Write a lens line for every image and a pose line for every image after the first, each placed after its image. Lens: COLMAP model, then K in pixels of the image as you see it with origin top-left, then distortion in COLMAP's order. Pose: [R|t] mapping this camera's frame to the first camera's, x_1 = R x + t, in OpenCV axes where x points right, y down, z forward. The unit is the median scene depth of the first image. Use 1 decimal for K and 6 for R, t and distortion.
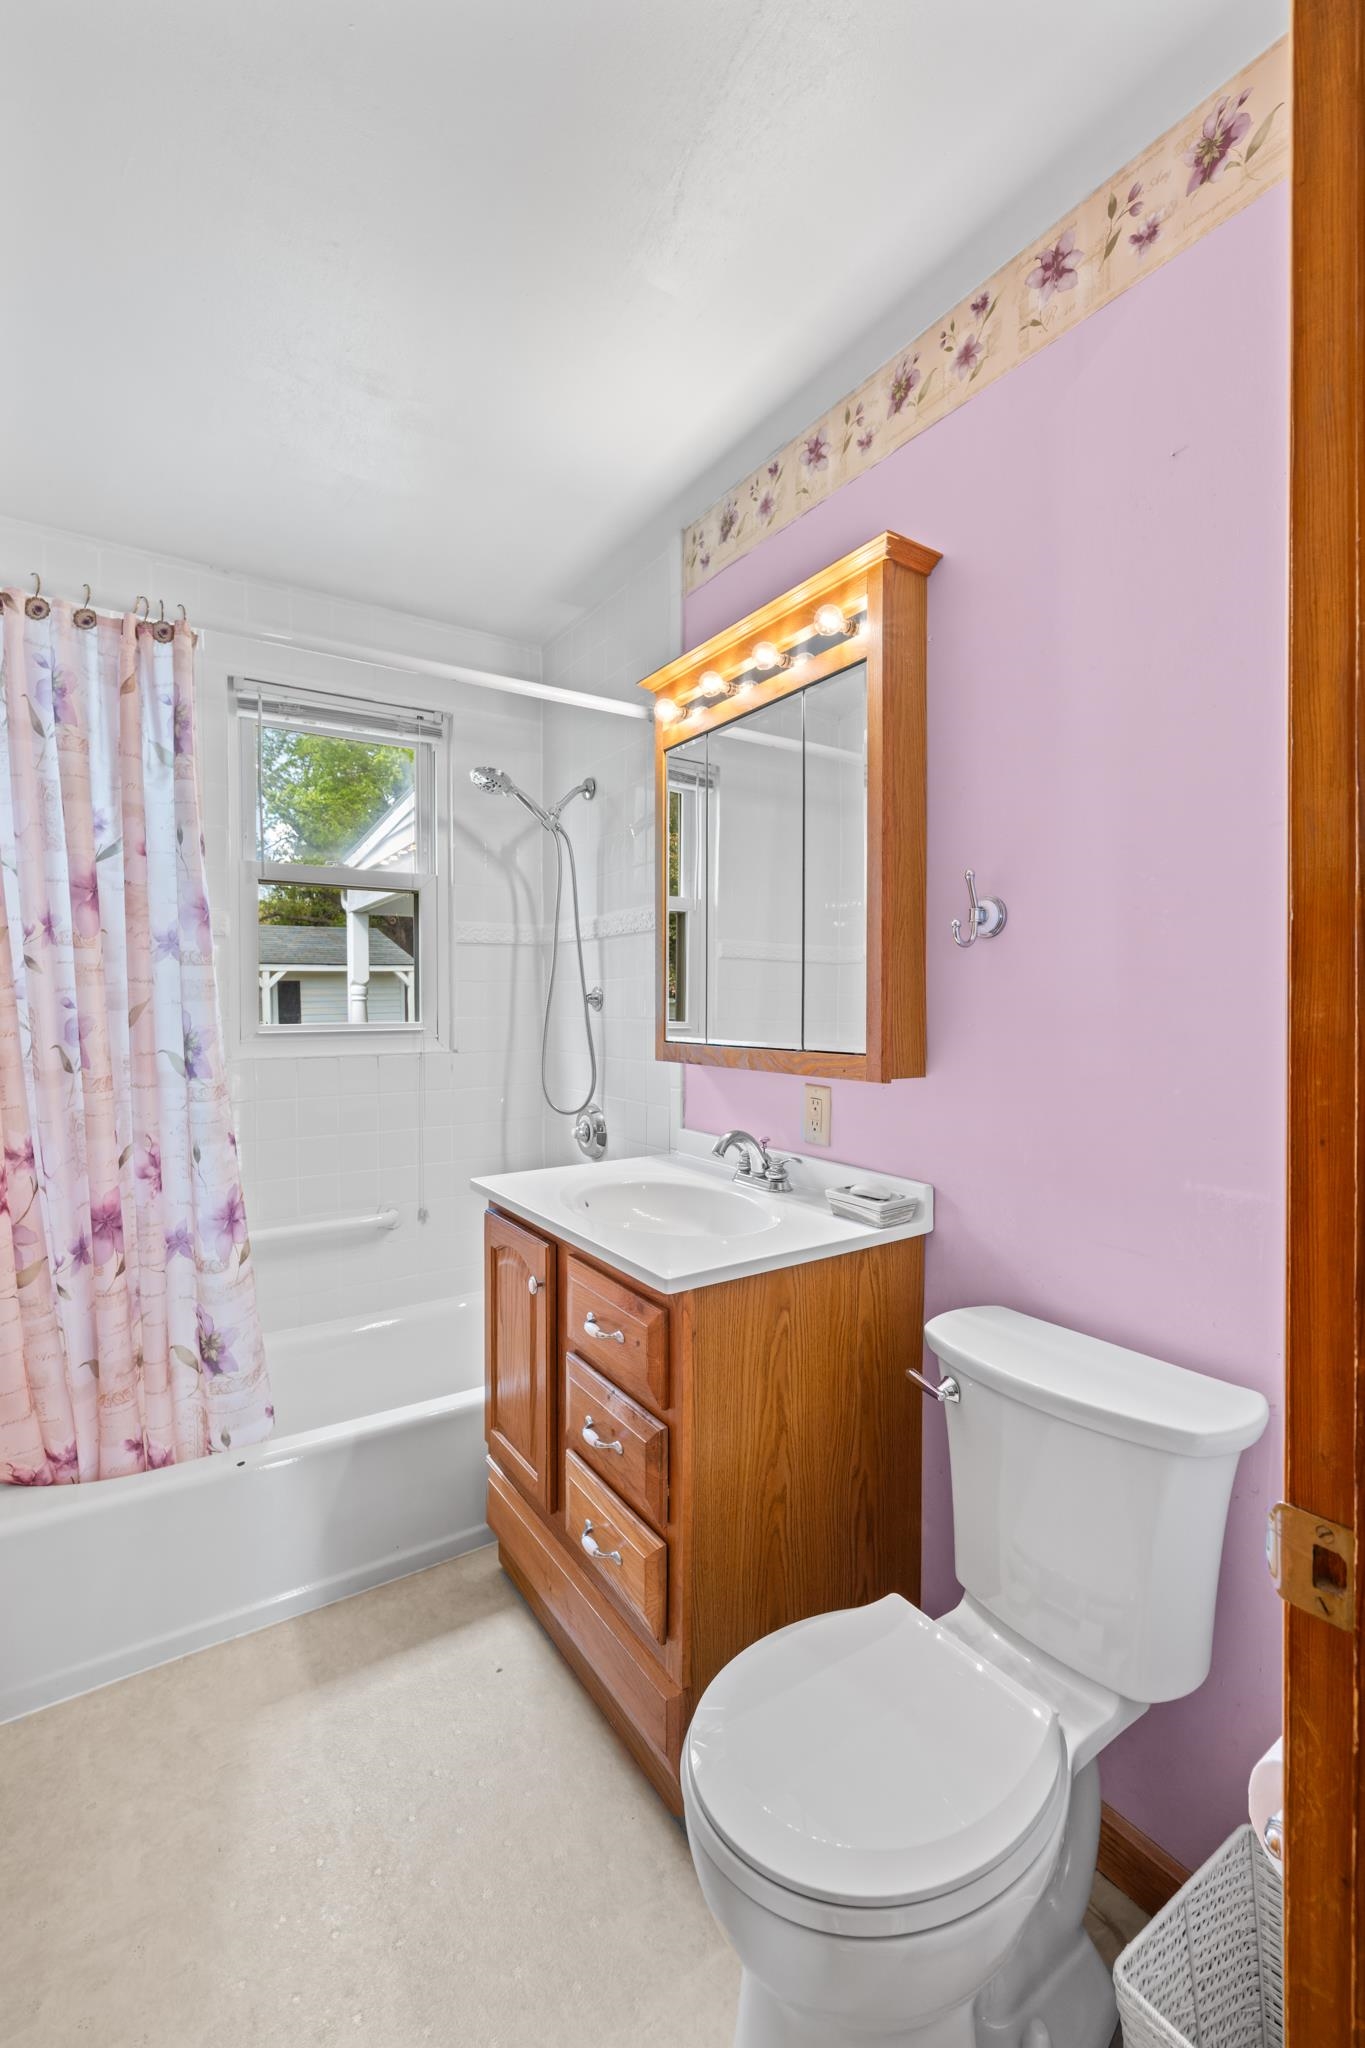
lens RADIAL K [[859.8, 0, 675.4], [0, 859.8, 1020.7], [0, 0, 1]] dist [-0.000713, -0.000178]
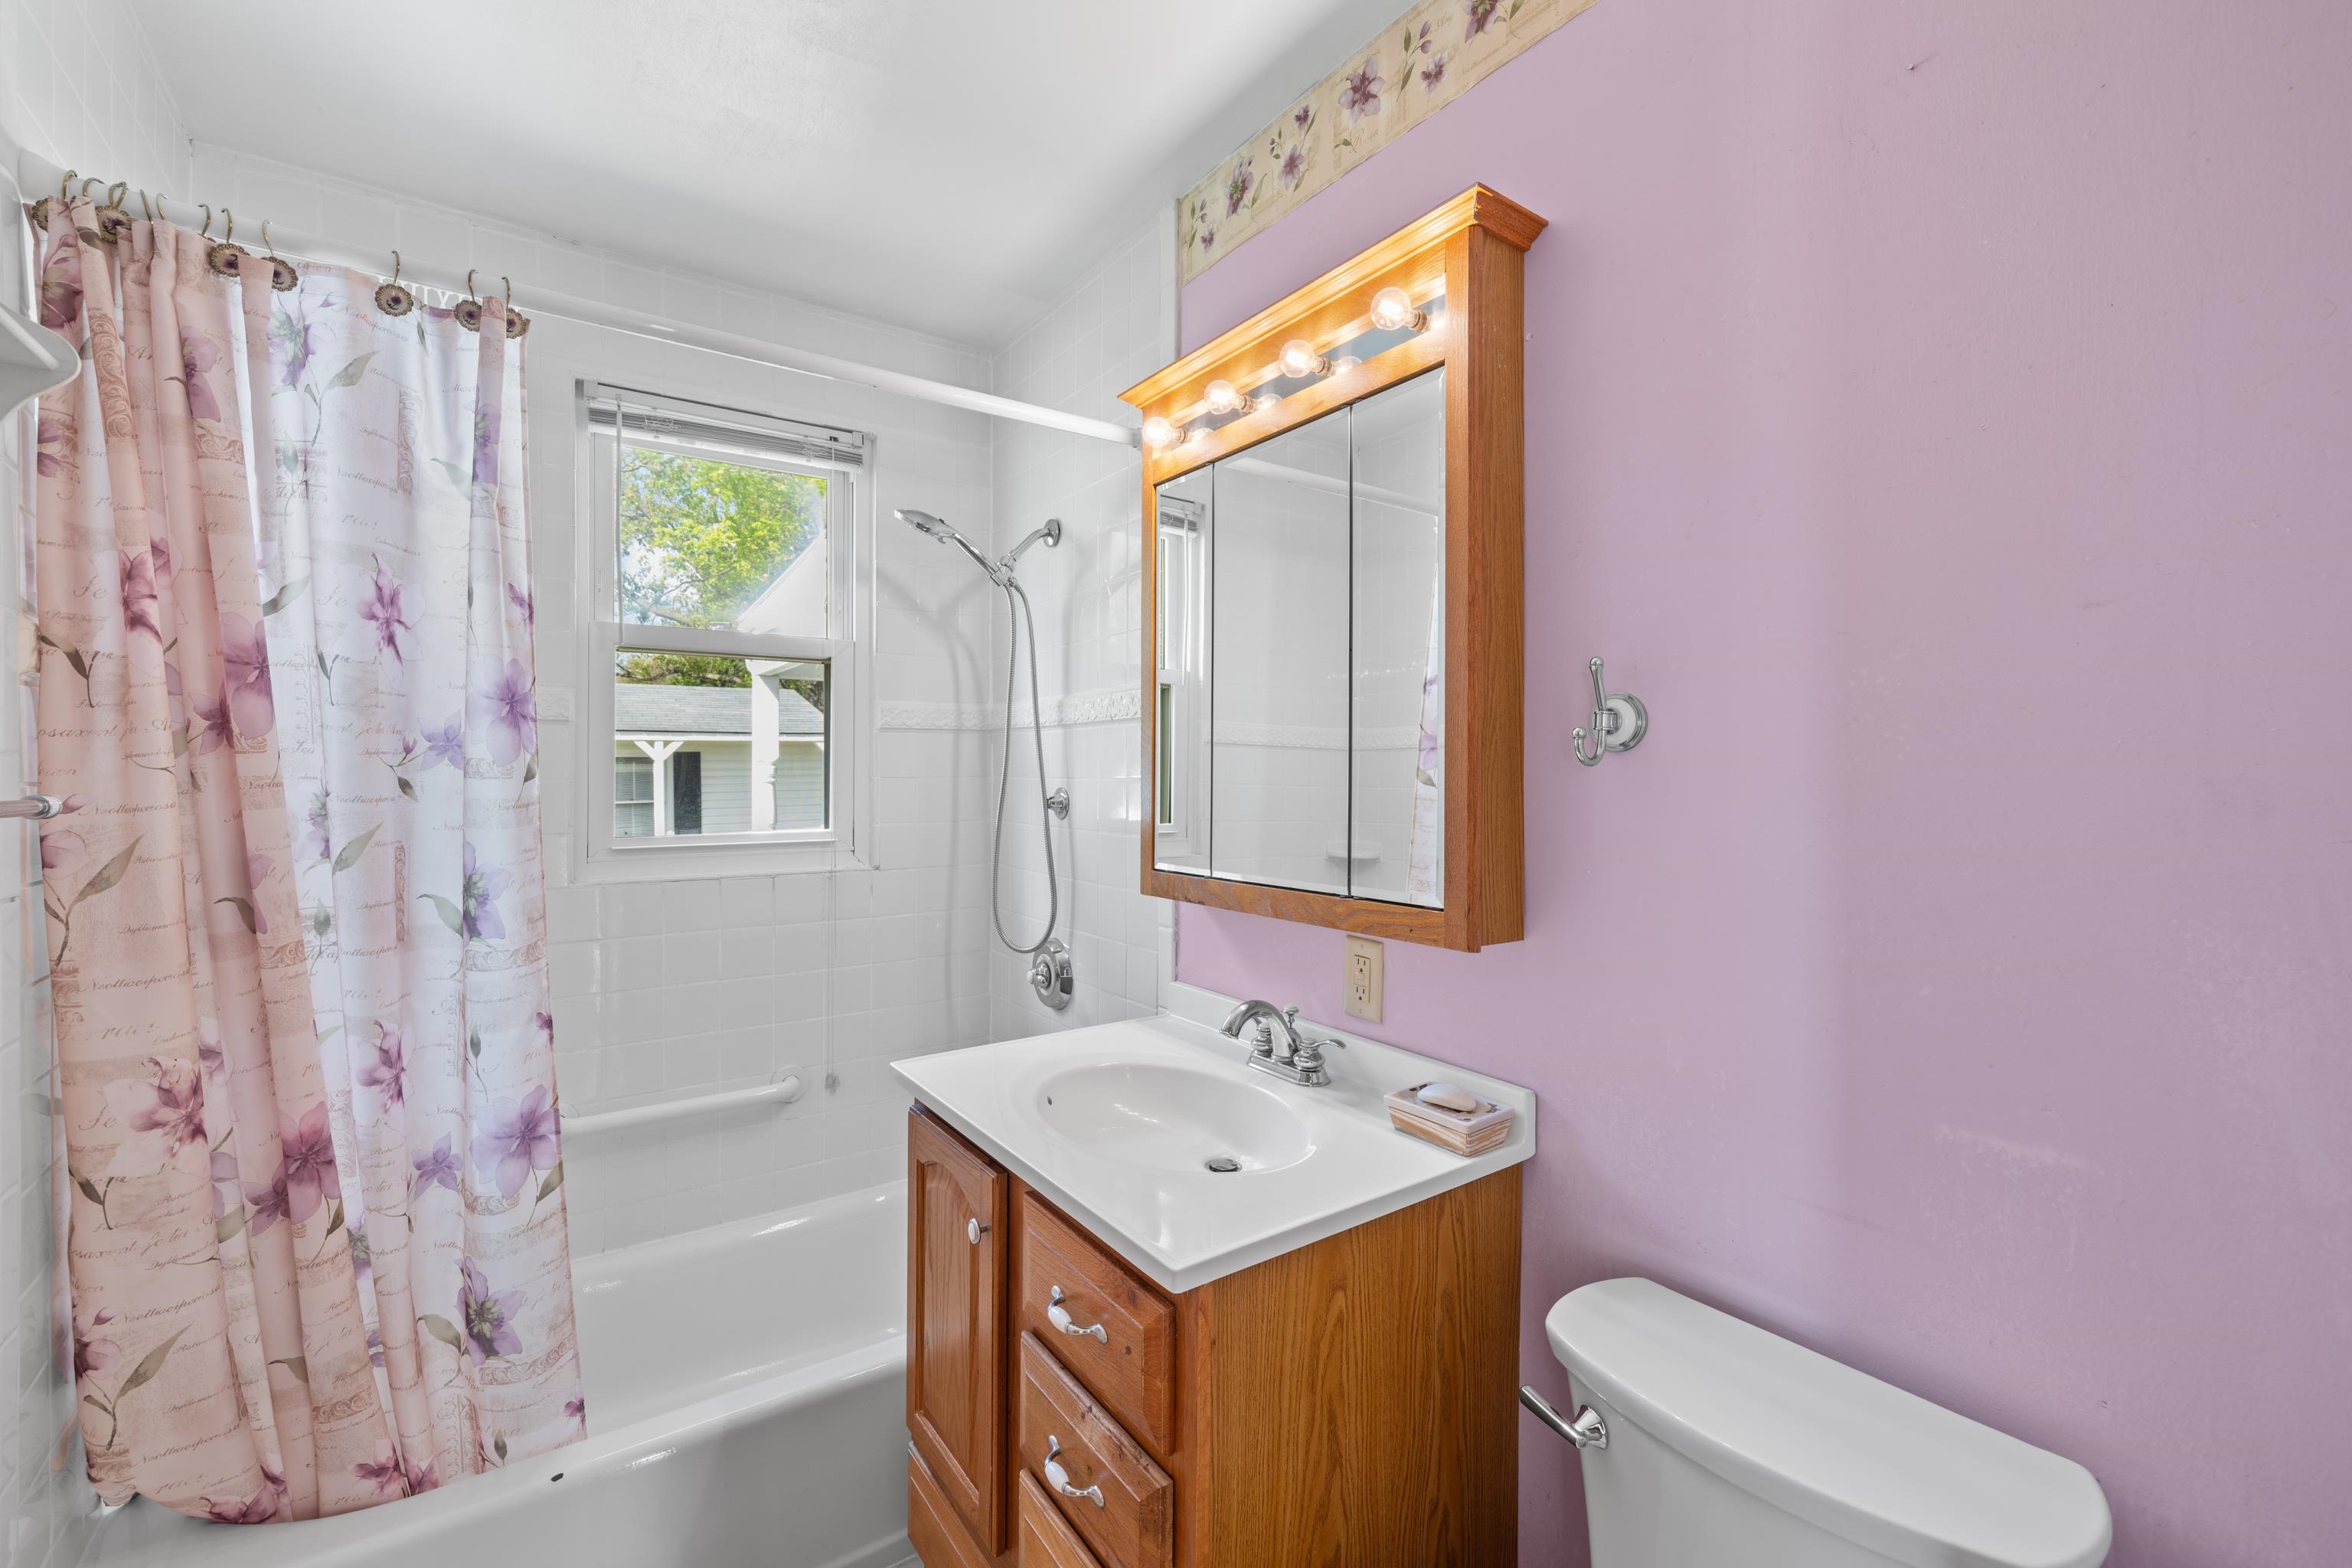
lens RADIAL K [[987.4, 0, 1184.0], [0, 987.4, 779.5], [0, 0, 1]] dist [-0.000713, -0.000178]
pose [[0.999190, 0.003270, 0.040119, -0.025007], [-0.002594, 0.999854, -0.016895, -0.049275], [-0.040168, 0.016777, 0.999052, 0.164739]]
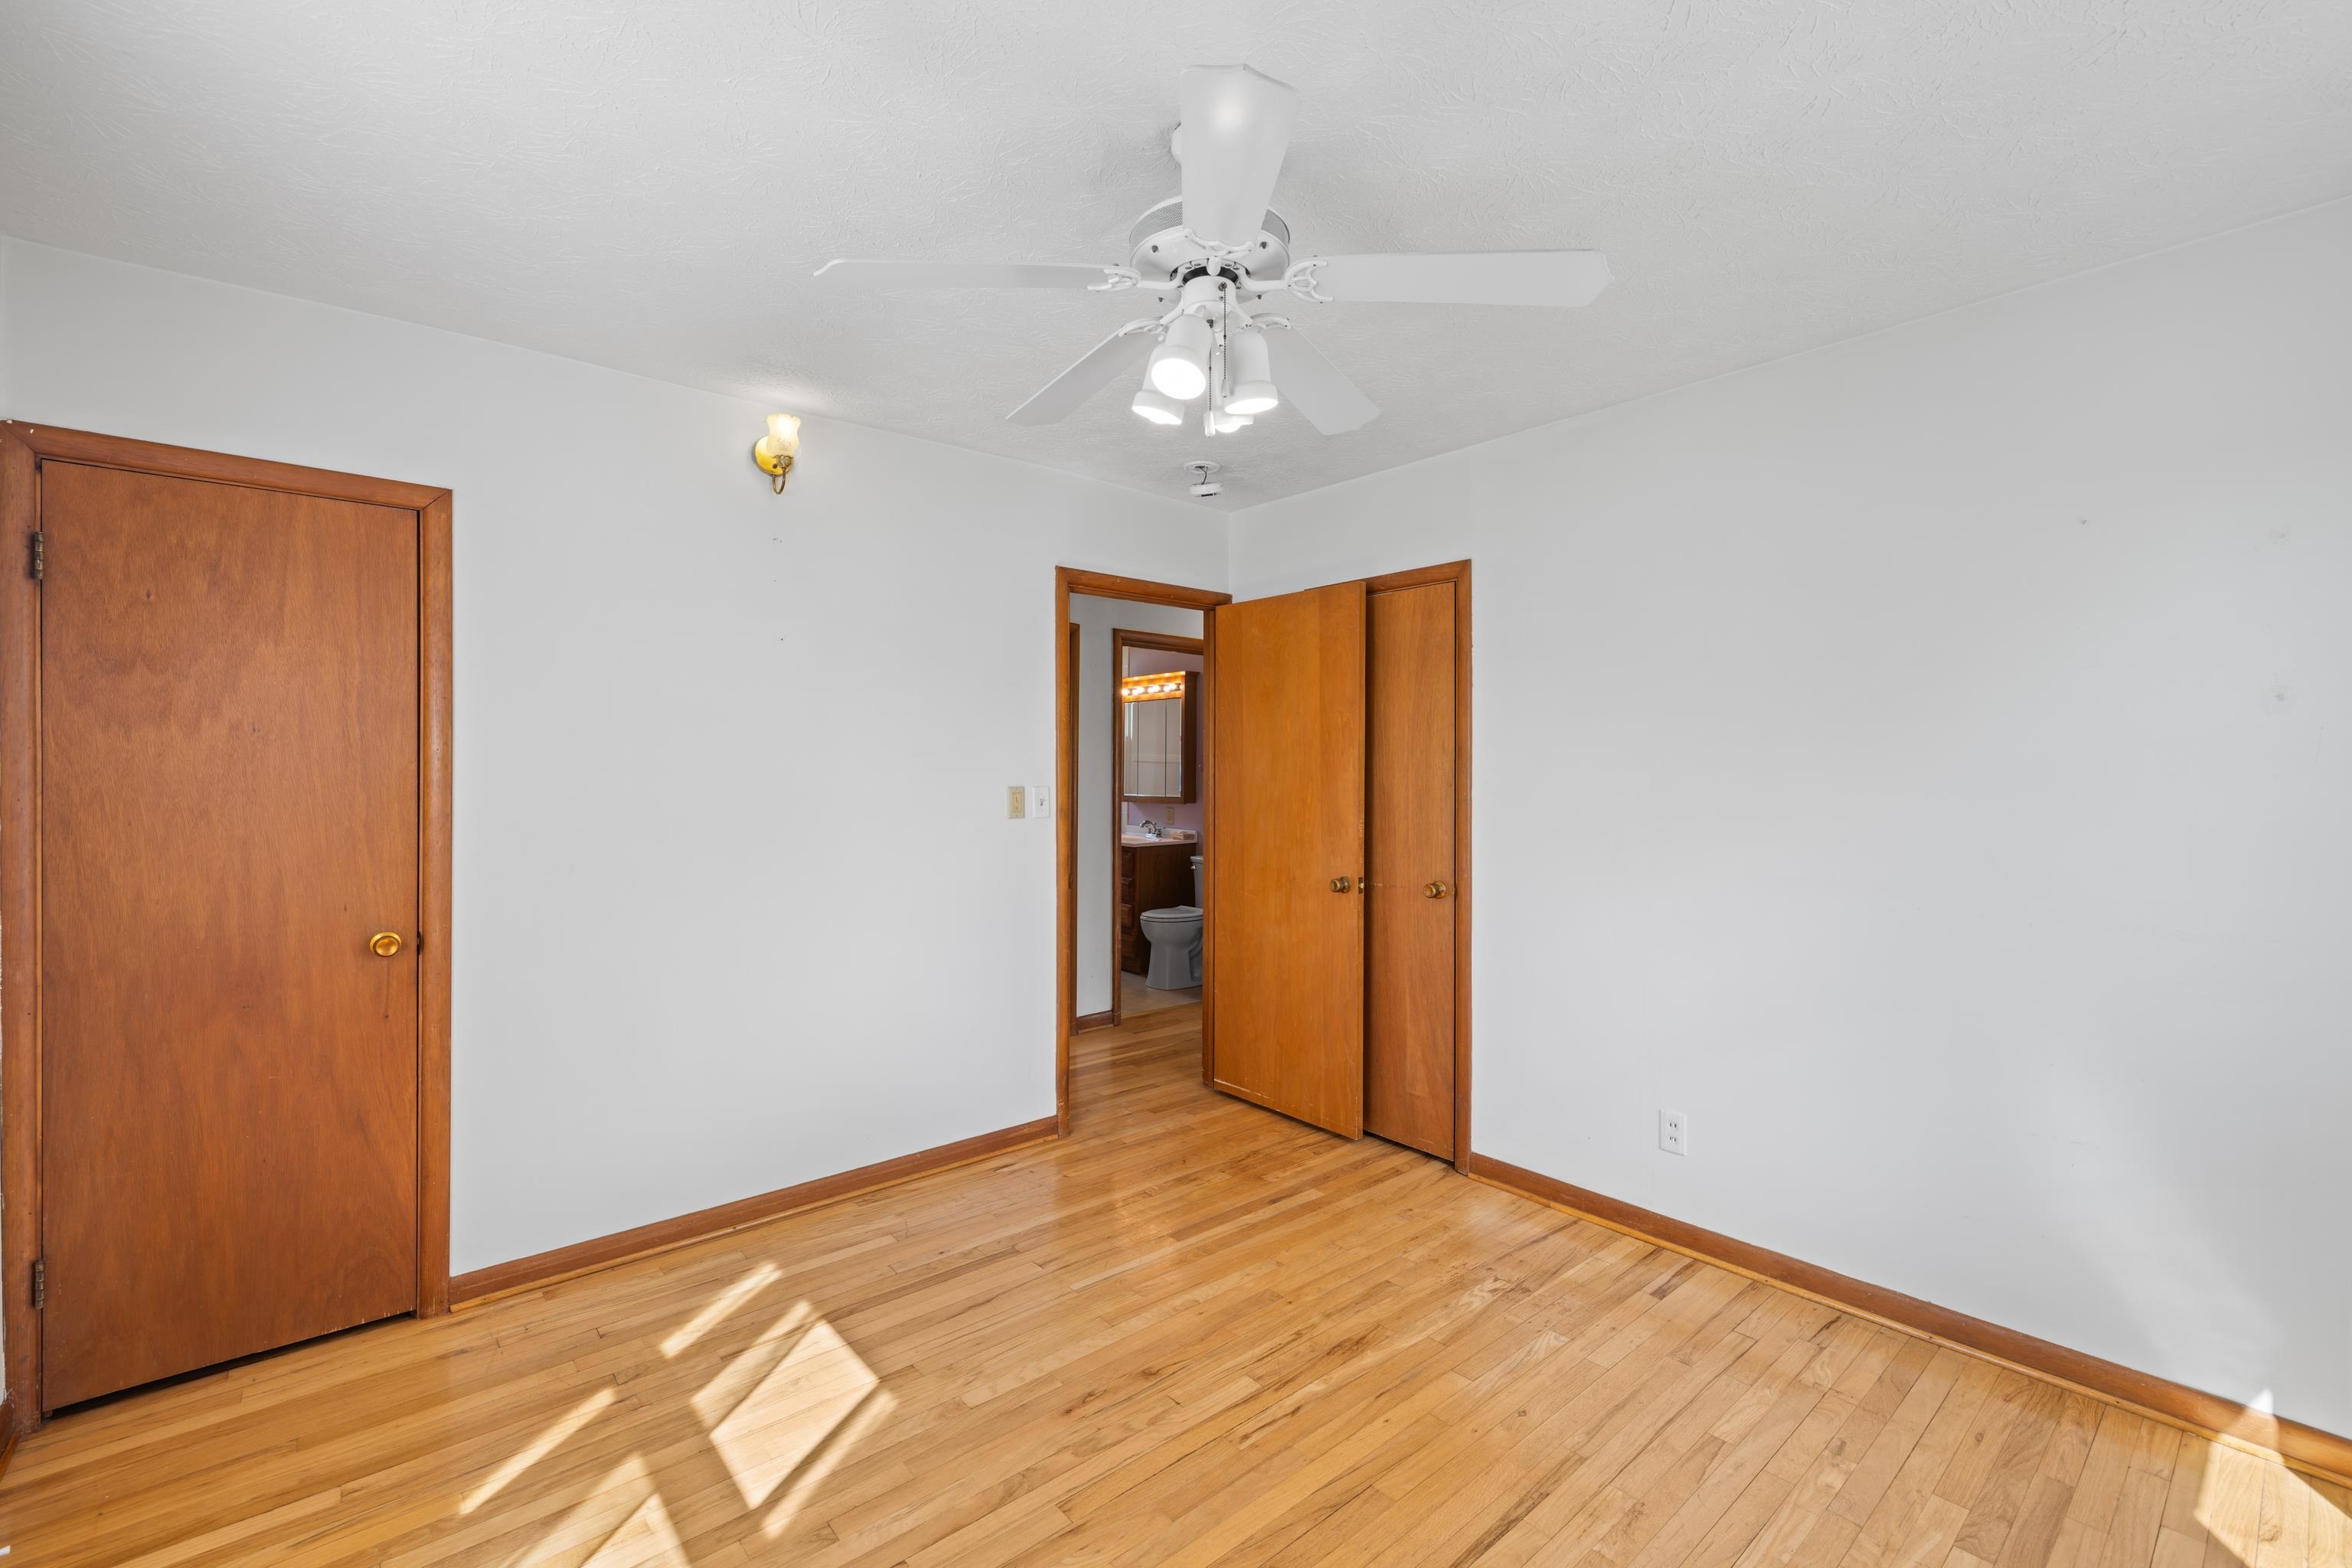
lens RADIAL K [[987.4, 0, 1176.1], [0, 987.4, 777.9], [0, 0, 1]] dist [-0.000713, -0.000178]
pose [[0.992597, 0.001719, 0.121442, -0.307765], [0.000874, 0.999773, -0.021299, 0.044705], [-0.121451, 0.021247, 0.992370, -3.093004]]
